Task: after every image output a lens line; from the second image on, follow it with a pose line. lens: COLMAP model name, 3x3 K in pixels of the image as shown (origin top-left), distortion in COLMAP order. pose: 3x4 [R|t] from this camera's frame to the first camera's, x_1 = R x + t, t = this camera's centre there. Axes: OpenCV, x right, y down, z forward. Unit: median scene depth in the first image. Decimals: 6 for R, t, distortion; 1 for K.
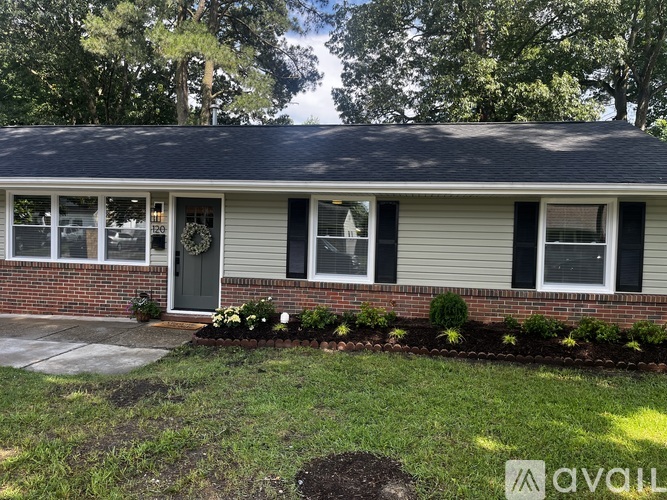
lens RADIAL K [[508.2, 0, 337.6], [0, 508.2, 247.9], [0, 0, 1]] dist [0.067214, -0.085604]
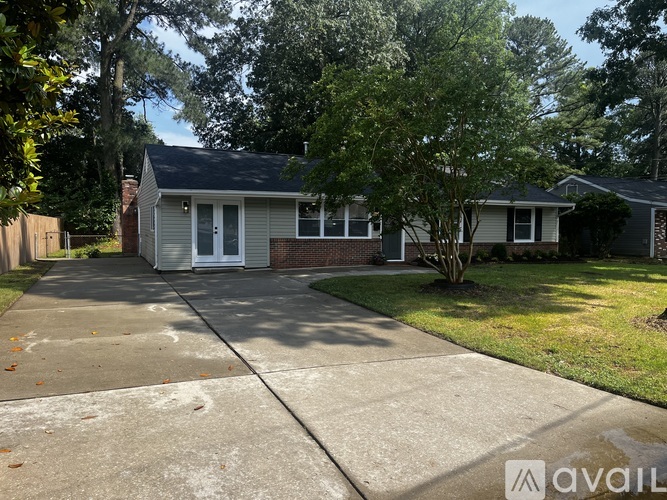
lens RADIAL K [[508.2, 0, 337.6], [0, 508.2, 247.9], [0, 0, 1]] dist [0.067214, -0.085604]
pose [[0.829553, -0.040293, 0.556972, -1.570778], [0.026817, 0.999117, 0.032338, 0.003204], [-0.557784, -0.011890, 0.829901, -0.568029]]
